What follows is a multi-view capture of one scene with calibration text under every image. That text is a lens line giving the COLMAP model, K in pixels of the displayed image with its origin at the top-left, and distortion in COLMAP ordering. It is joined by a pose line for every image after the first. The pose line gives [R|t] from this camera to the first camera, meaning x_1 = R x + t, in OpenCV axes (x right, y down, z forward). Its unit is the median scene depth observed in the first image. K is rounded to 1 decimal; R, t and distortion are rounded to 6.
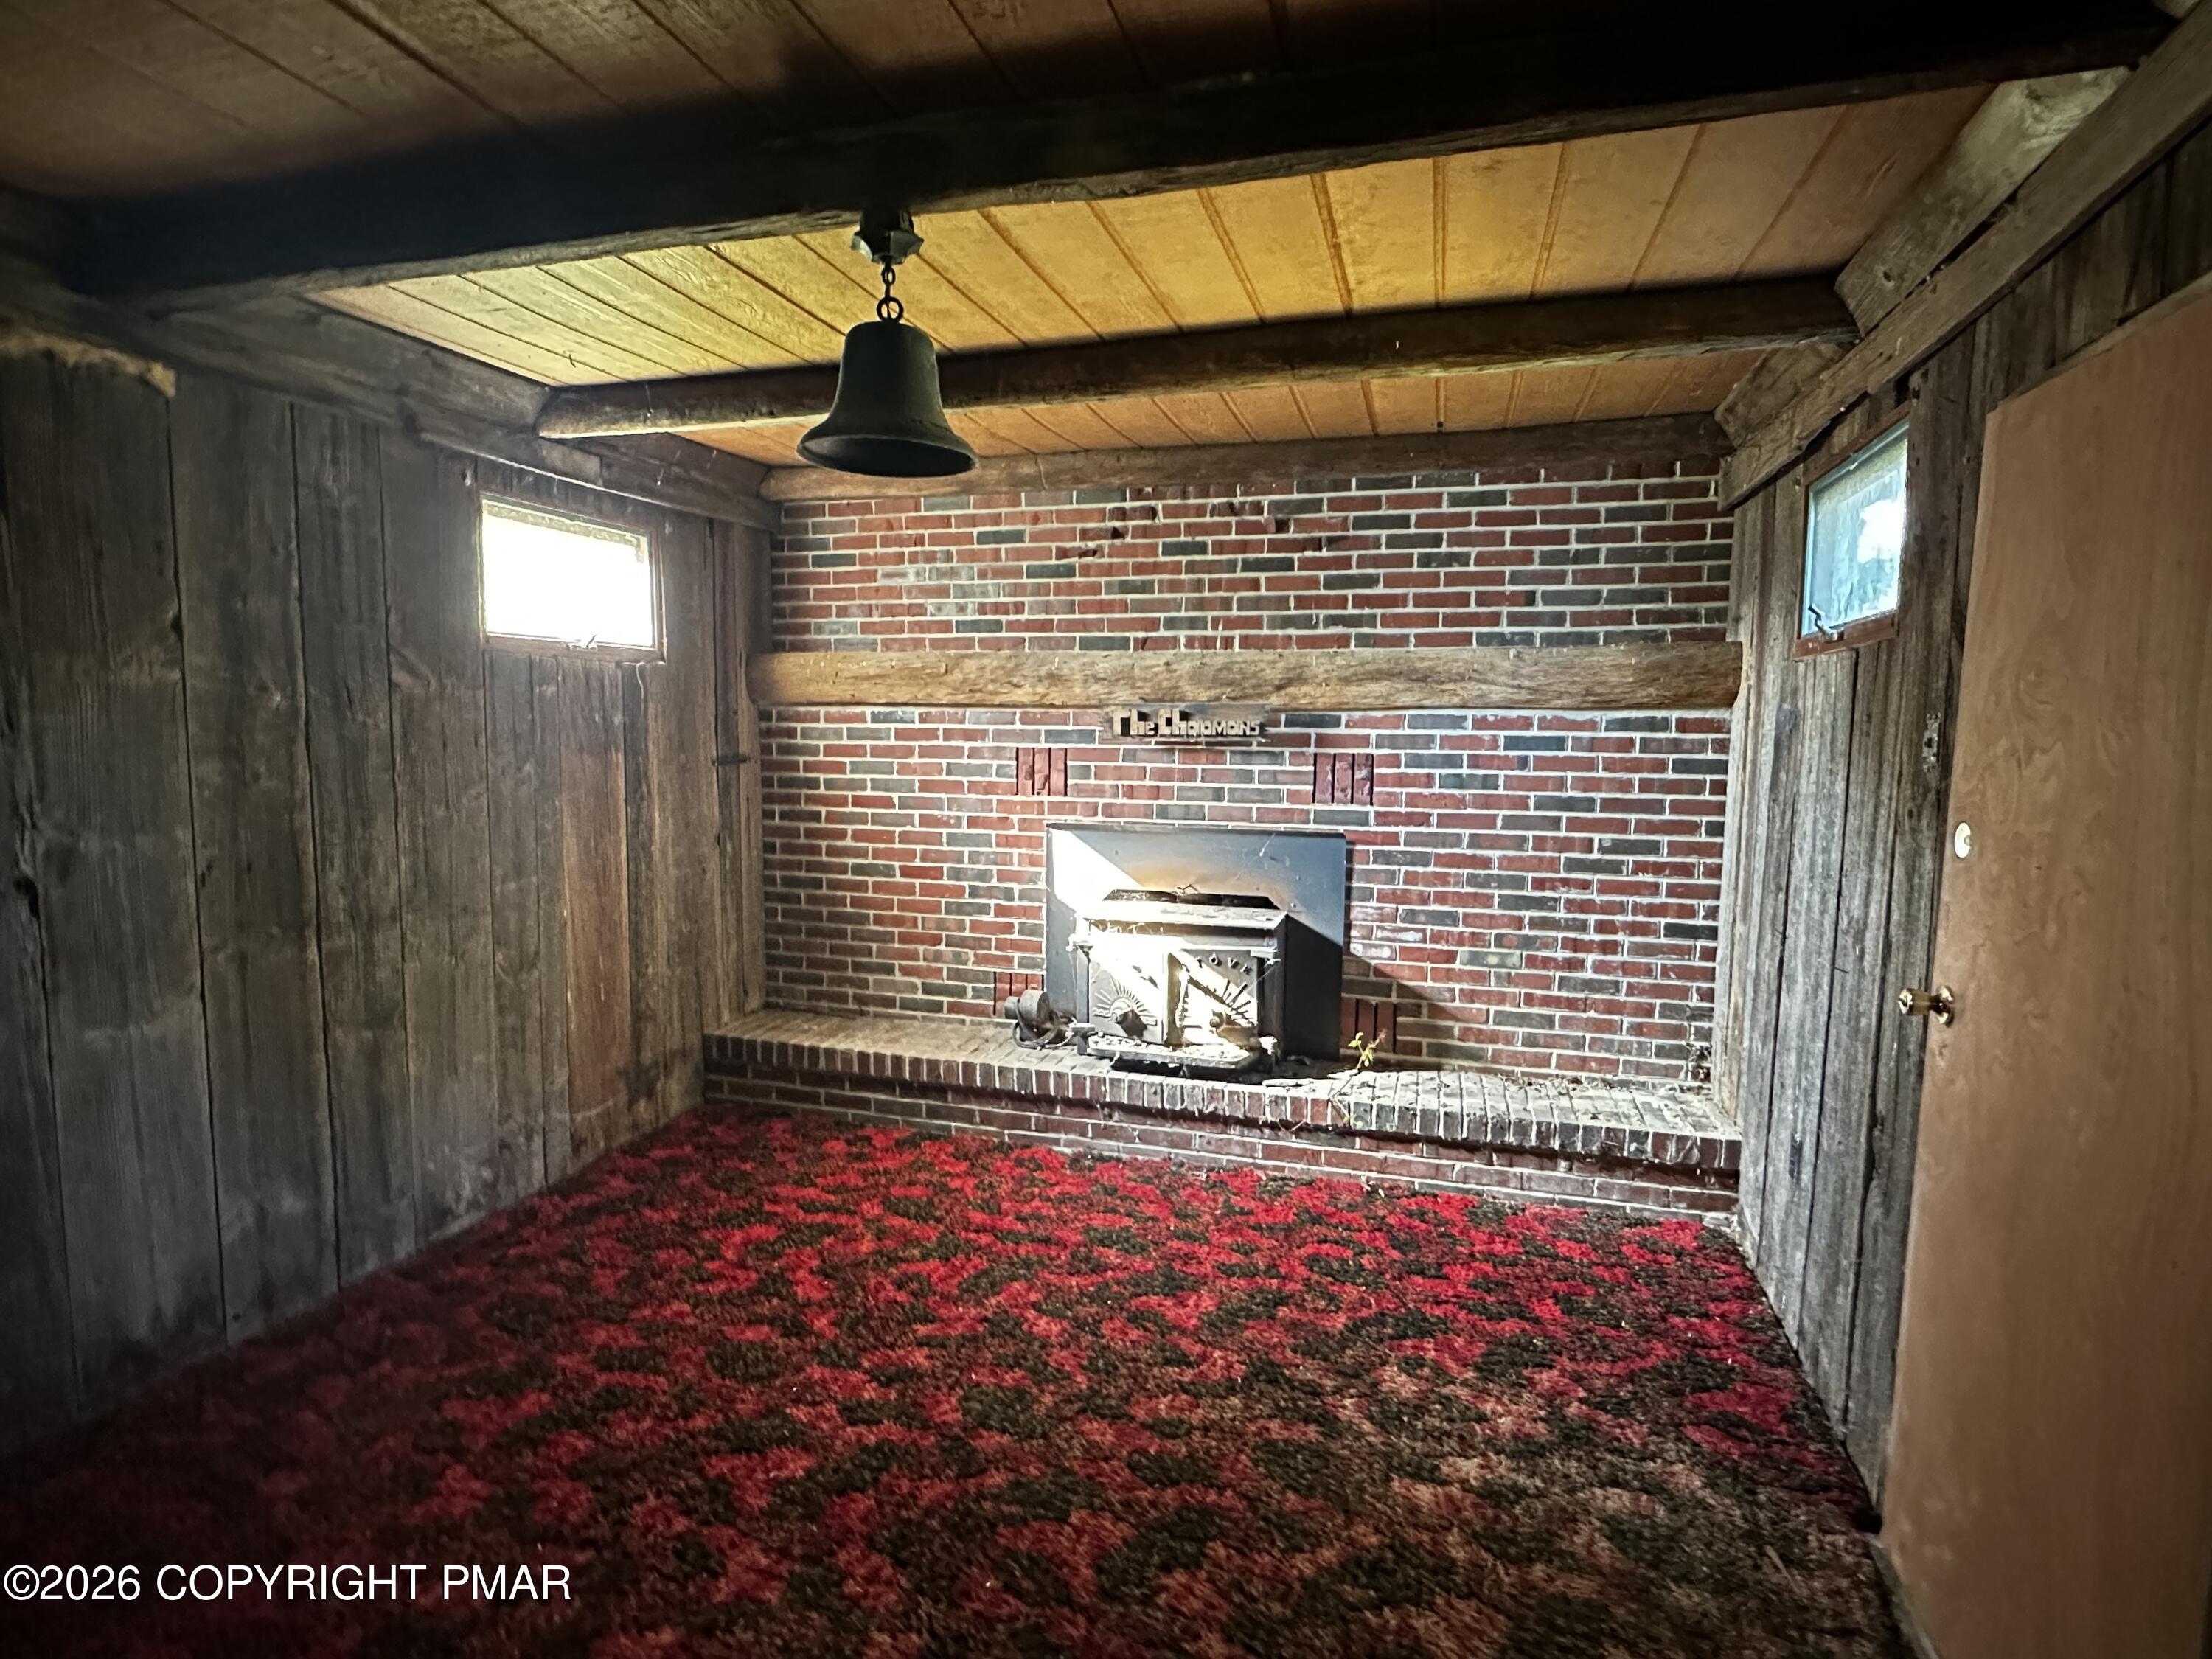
lens RADIAL K [[1103.6, 0, 1109.4], [0, 1103.6, 823.3], [0, 0, 1]] dist [-0.006878, 0.000539]
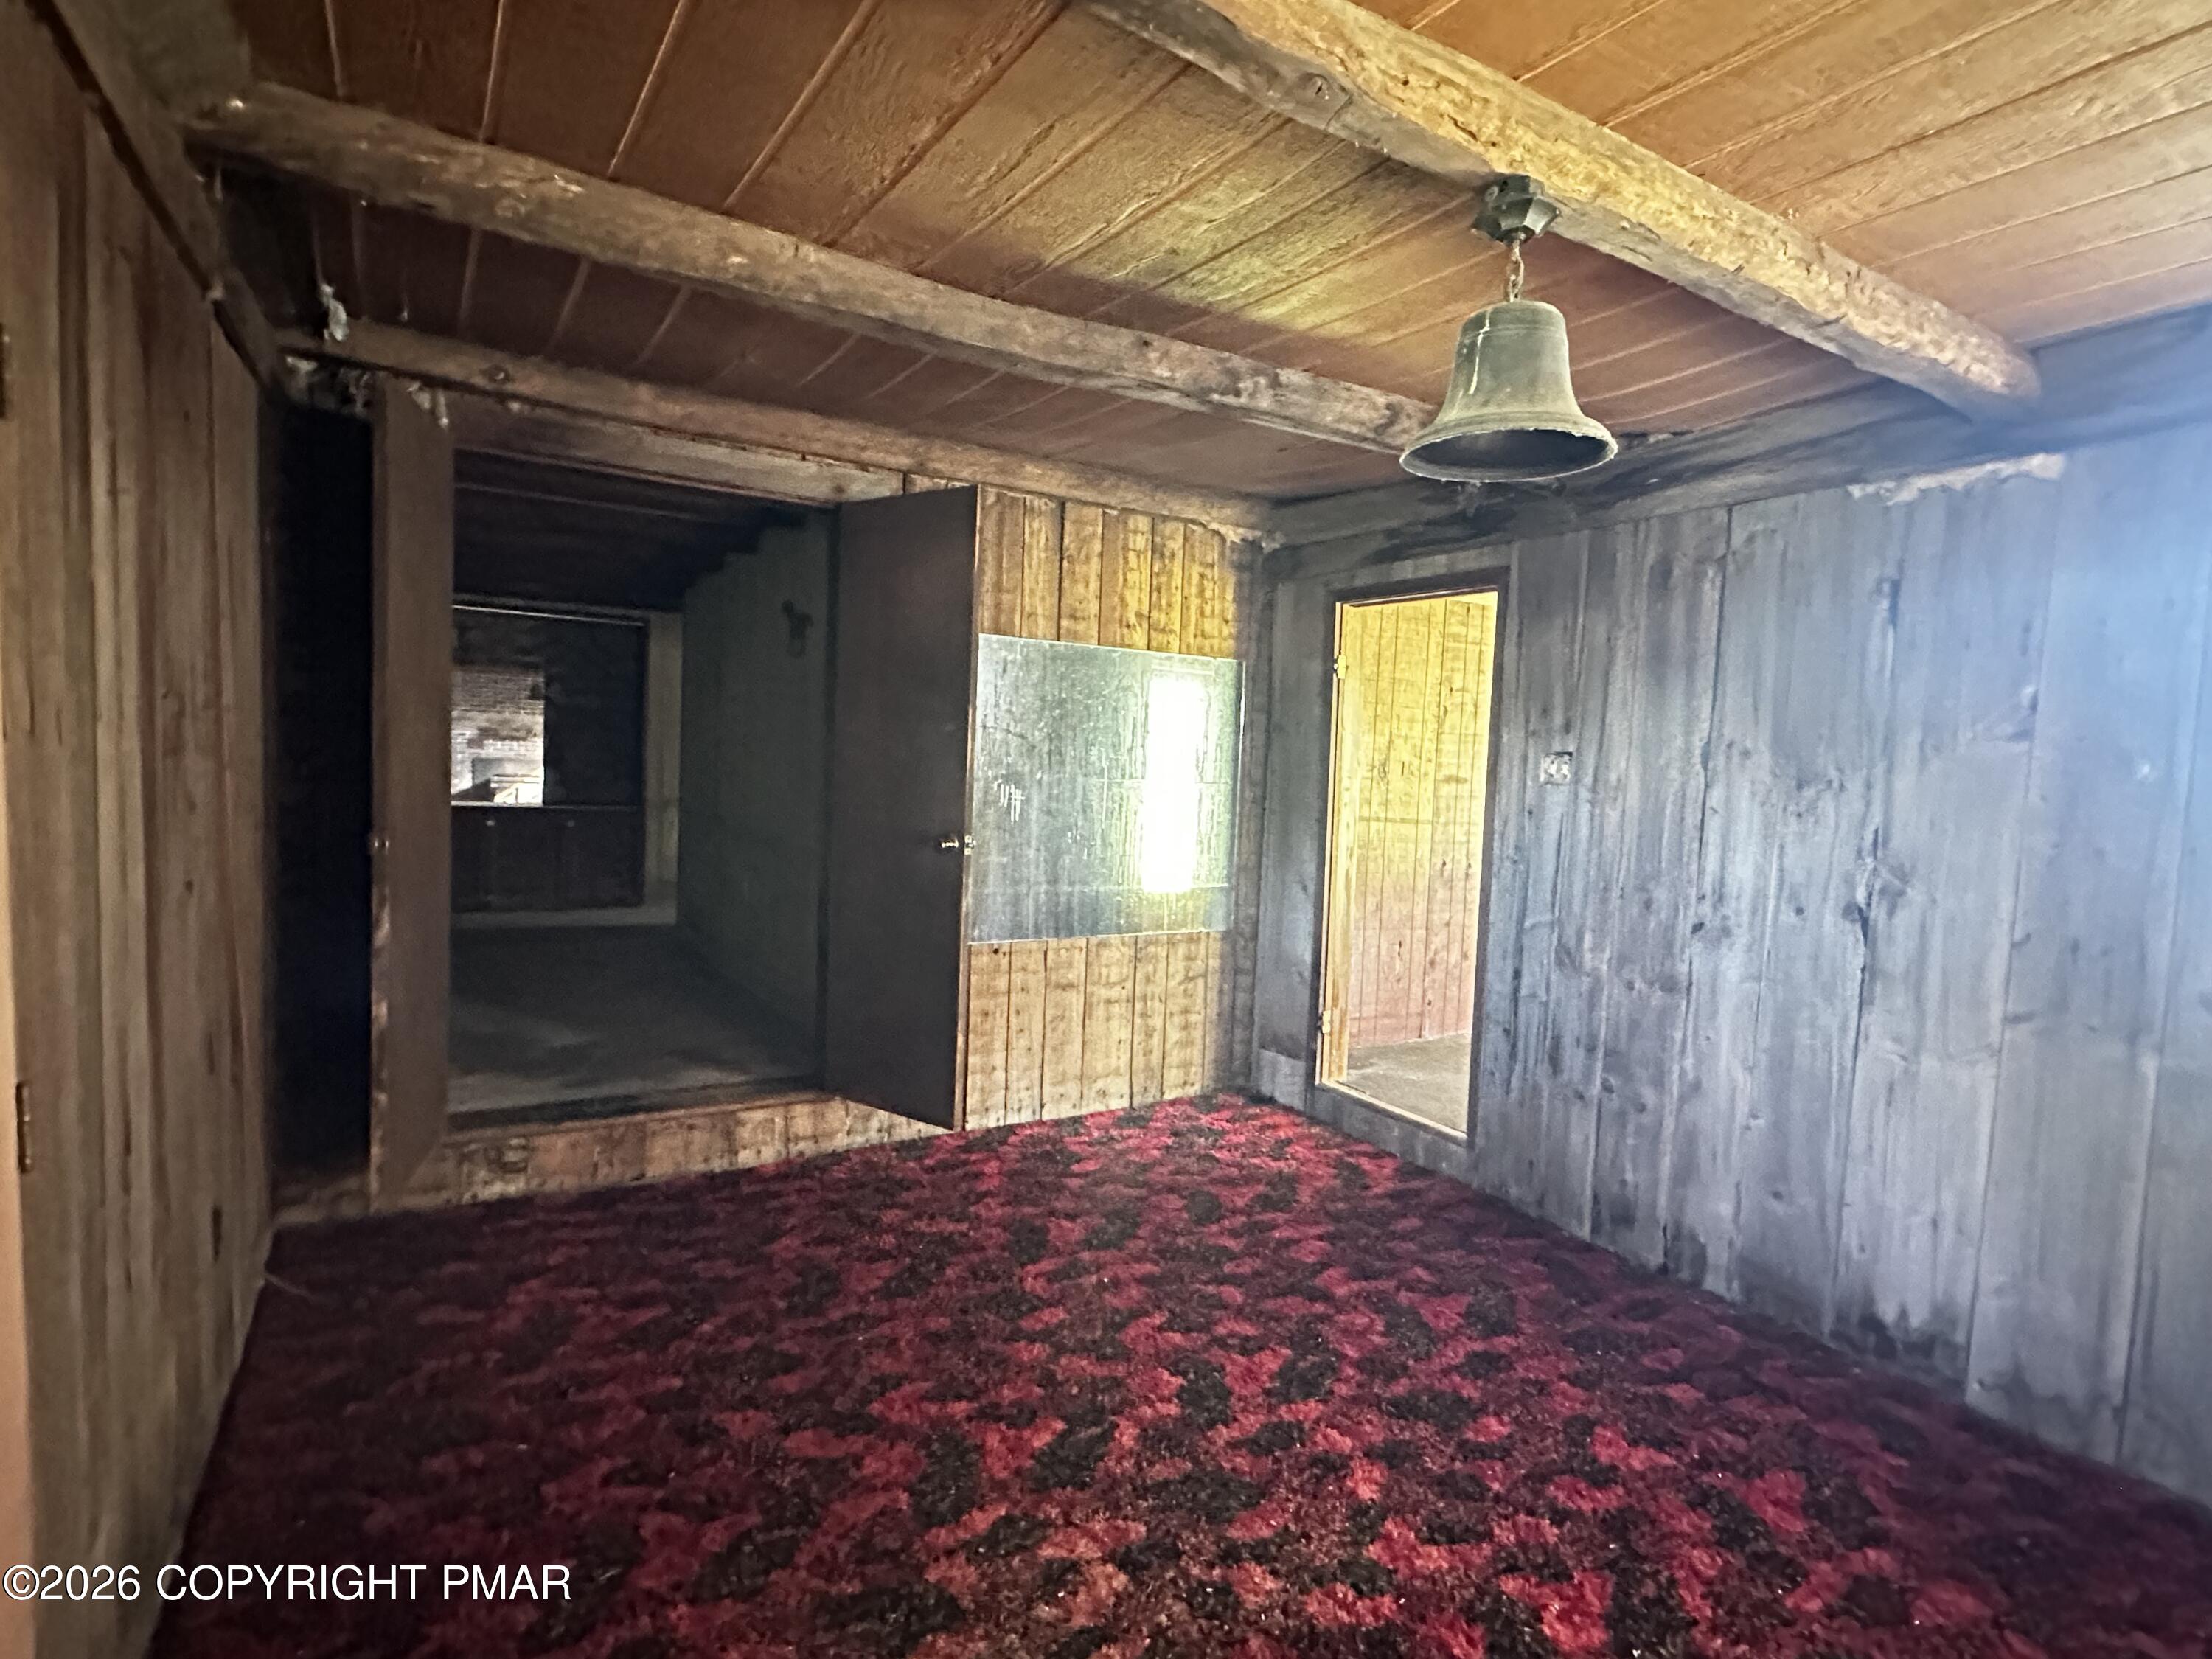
lens RADIAL K [[1103.6, 0, 1103.6], [0, 1103.6, 834.4], [0, 0, 1]] dist [-0.006878, 0.000539]
pose [[-0.652535, 0.021775, -0.757445, 0.518706], [-0.110724, 0.986118, 0.123738, -0.088026], [0.749625, 0.164611, -0.641066, 1.039128]]
